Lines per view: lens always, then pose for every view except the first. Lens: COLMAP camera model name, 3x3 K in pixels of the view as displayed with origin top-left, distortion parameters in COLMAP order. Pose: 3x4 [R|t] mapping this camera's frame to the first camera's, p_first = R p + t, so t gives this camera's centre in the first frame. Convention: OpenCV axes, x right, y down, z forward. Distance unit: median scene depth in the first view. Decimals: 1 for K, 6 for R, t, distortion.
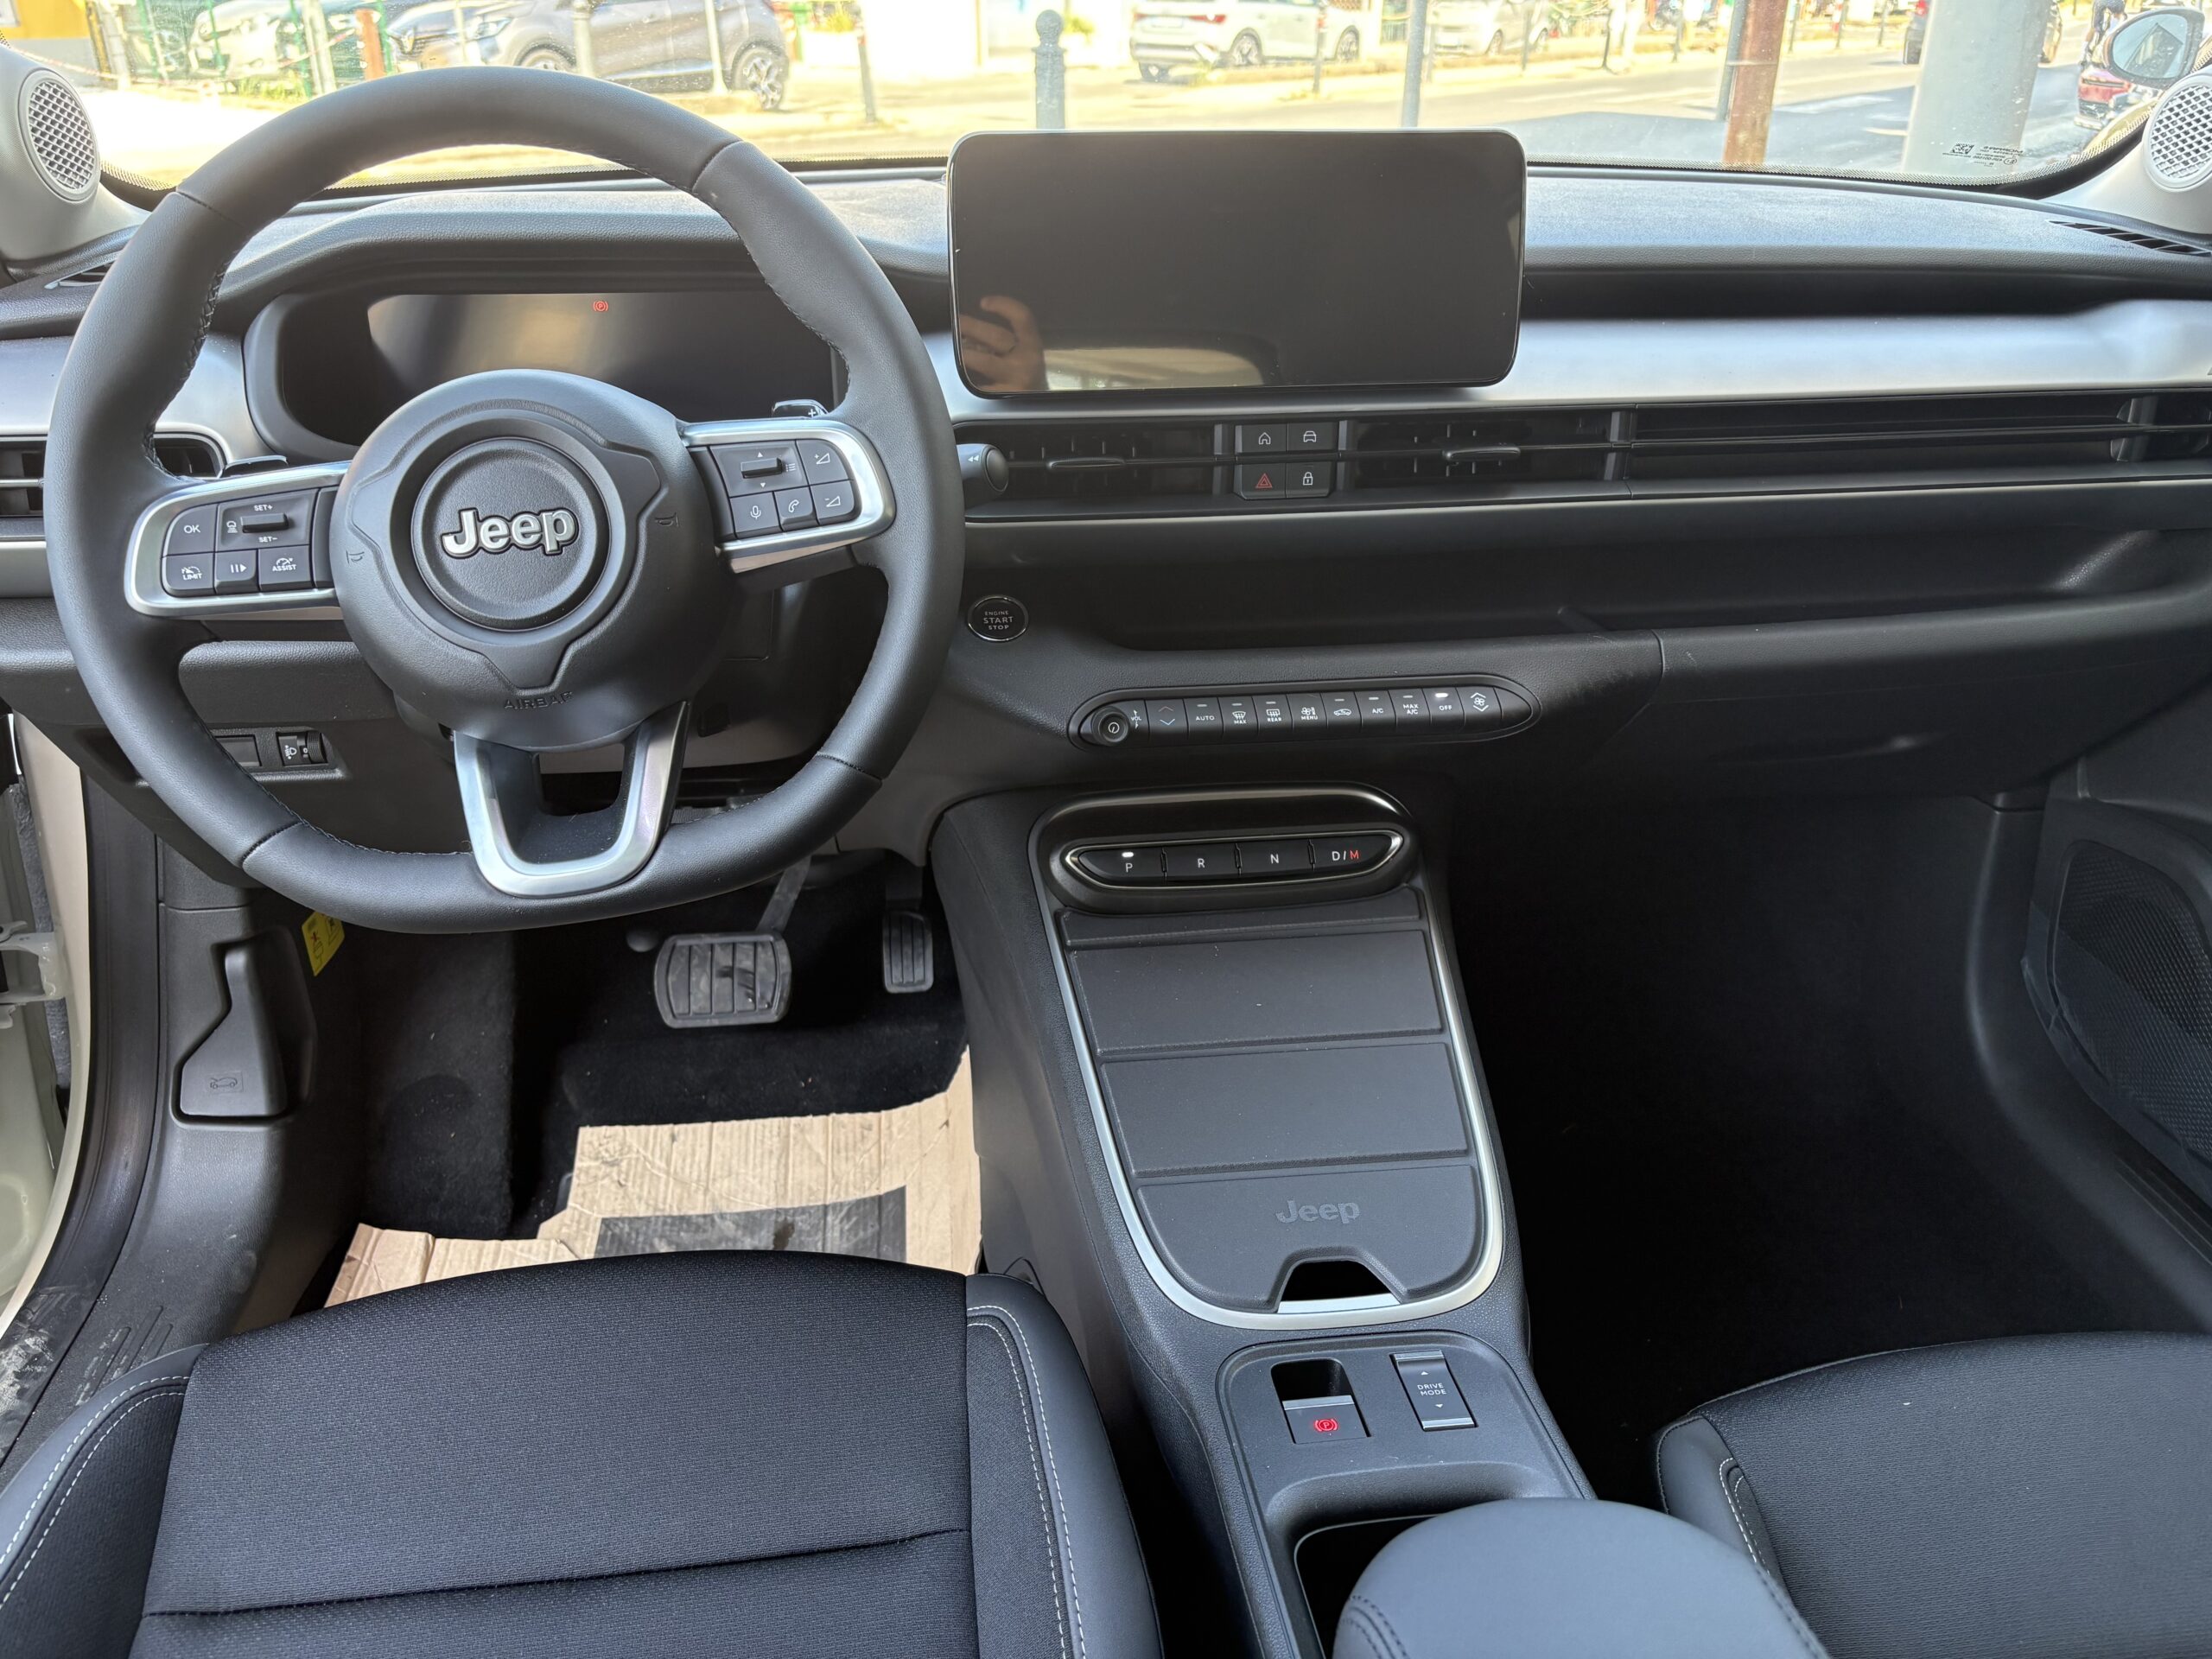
lens RADIAL K [[1683.4, 0, 1107.5], [0, 1683.4, 829.4], [0, 0, 1]] dist [0.036977, -0.002143]
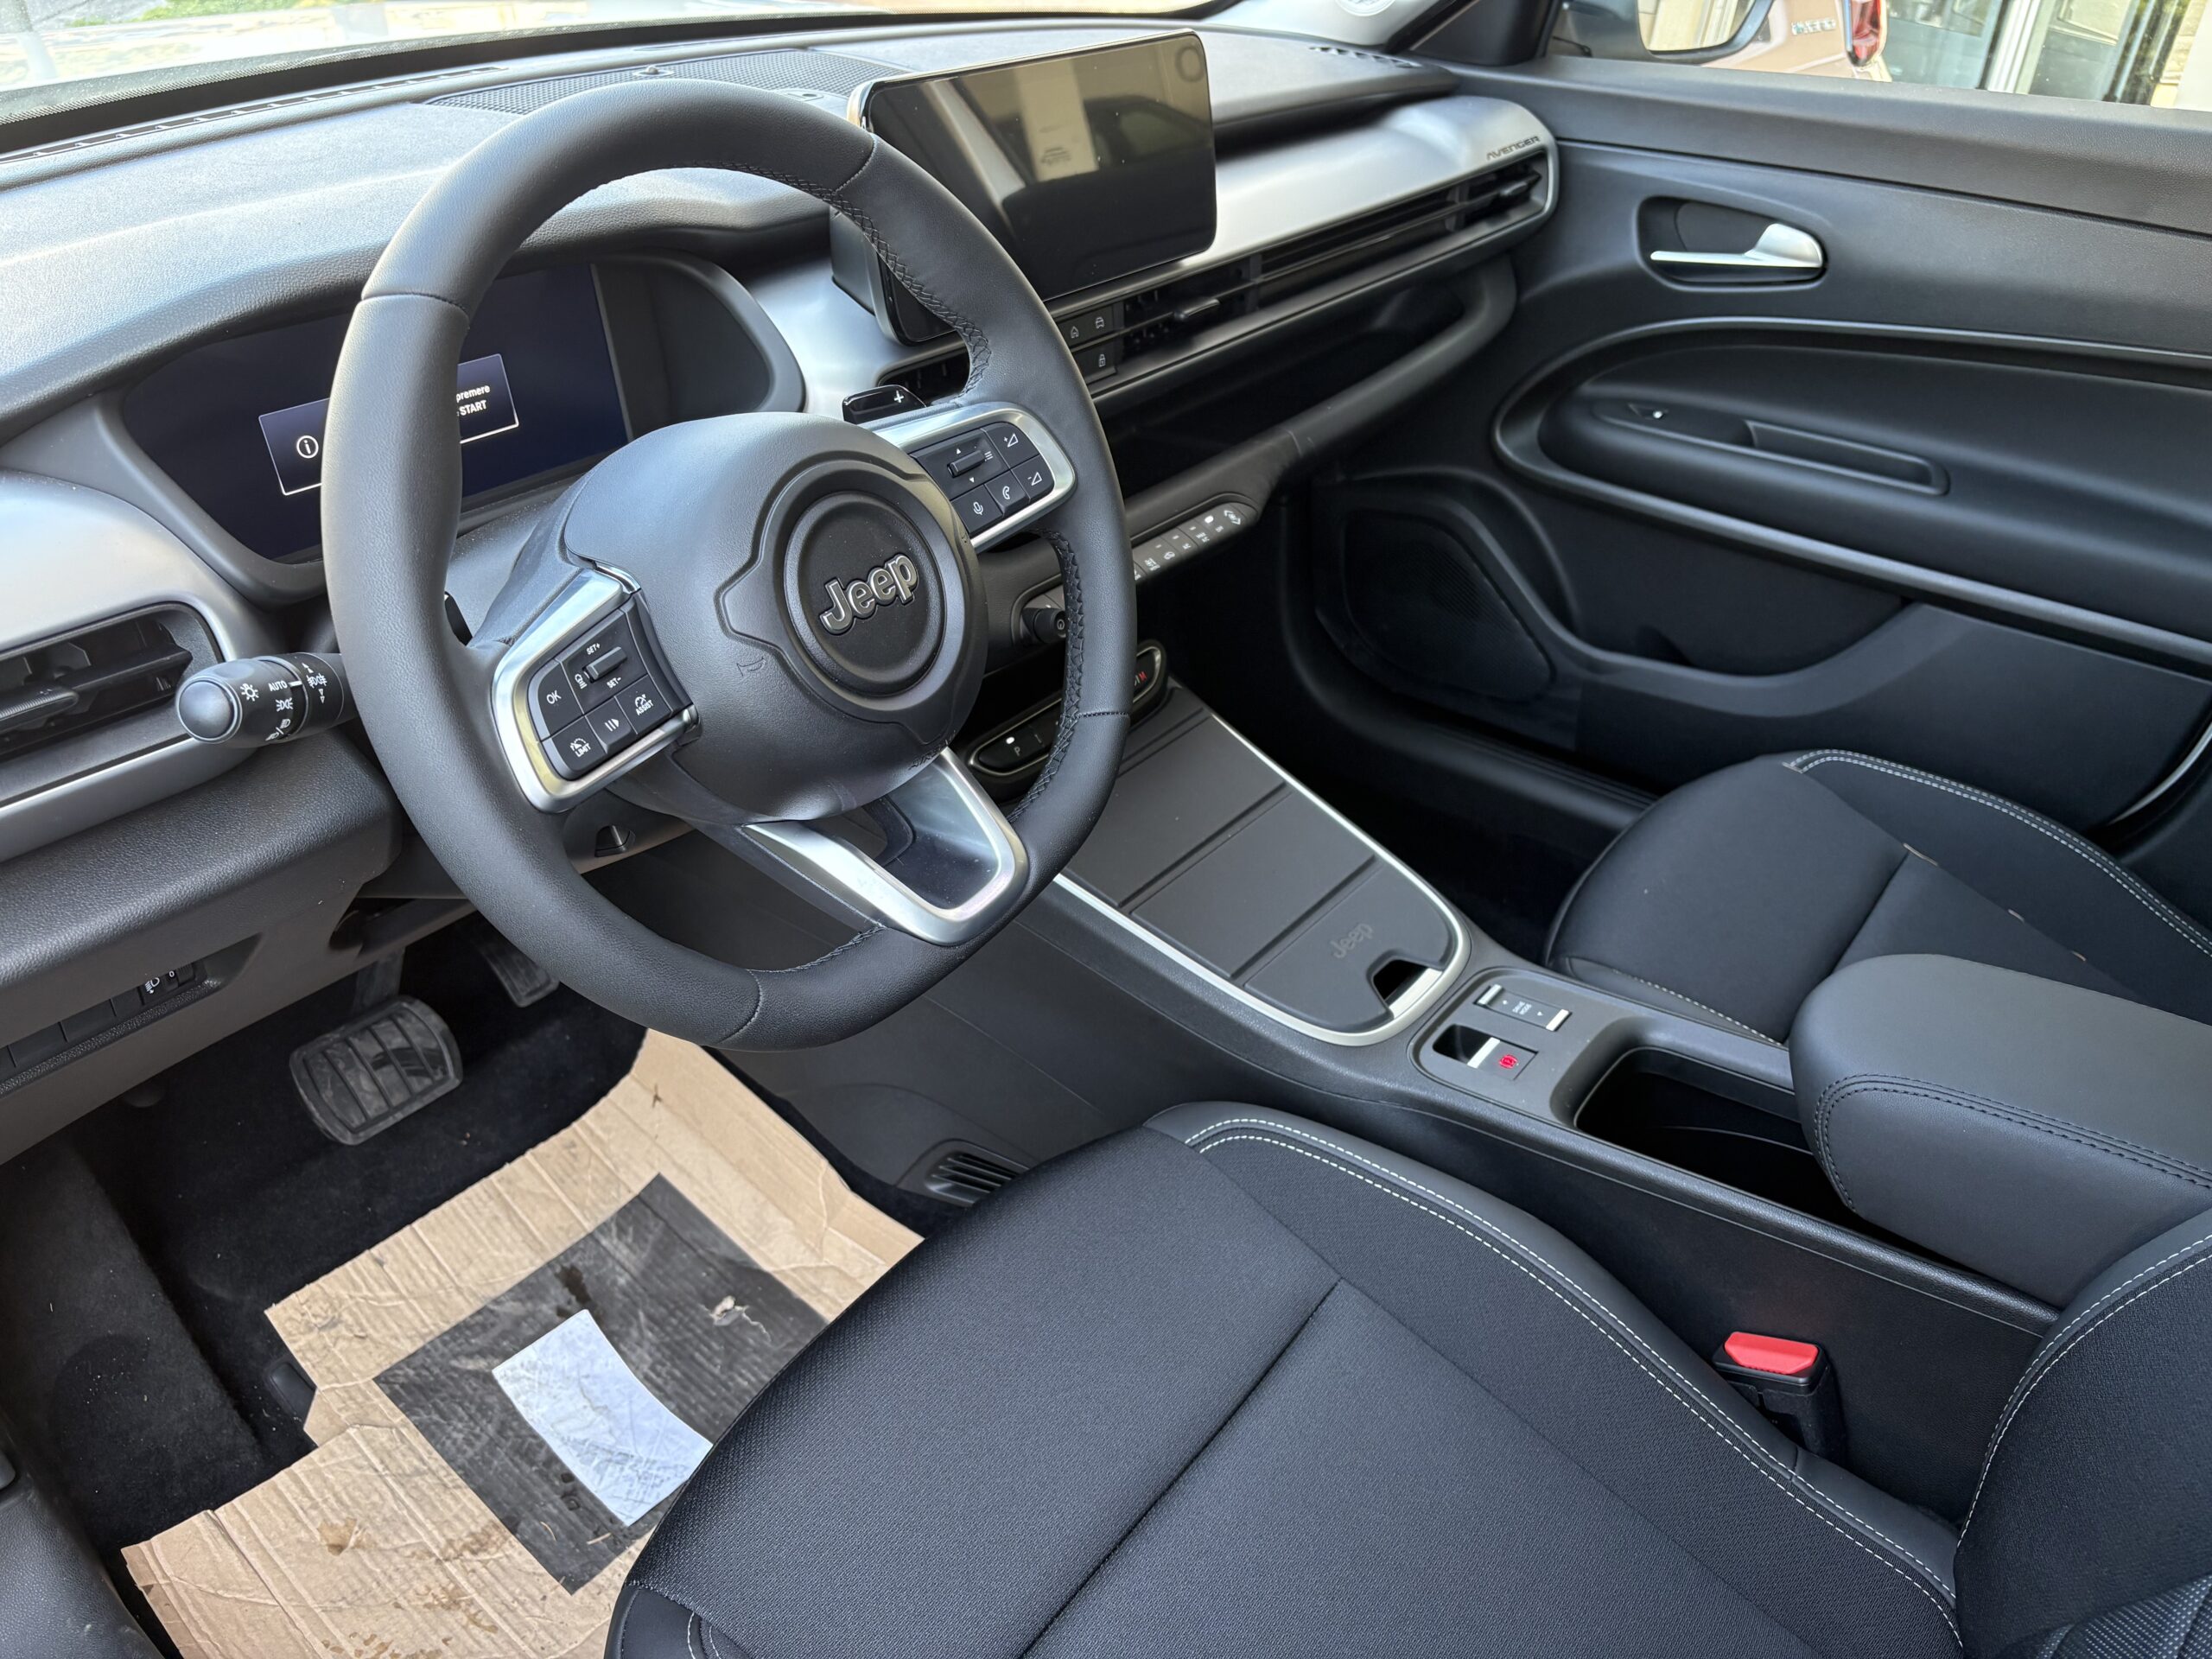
lens RADIAL K [[1683.4, 0, 1099.9], [0, 1683.4, 835.9], [0, 0, 1]] dist [0.036977, -0.002143]
pose [[0.705789, -0.373433, 0.602005, -0.451432], [0.293161, 0.927567, 0.231682, -0.117067], [-0.644917, 0.012966, 0.764142, 0.096490]]
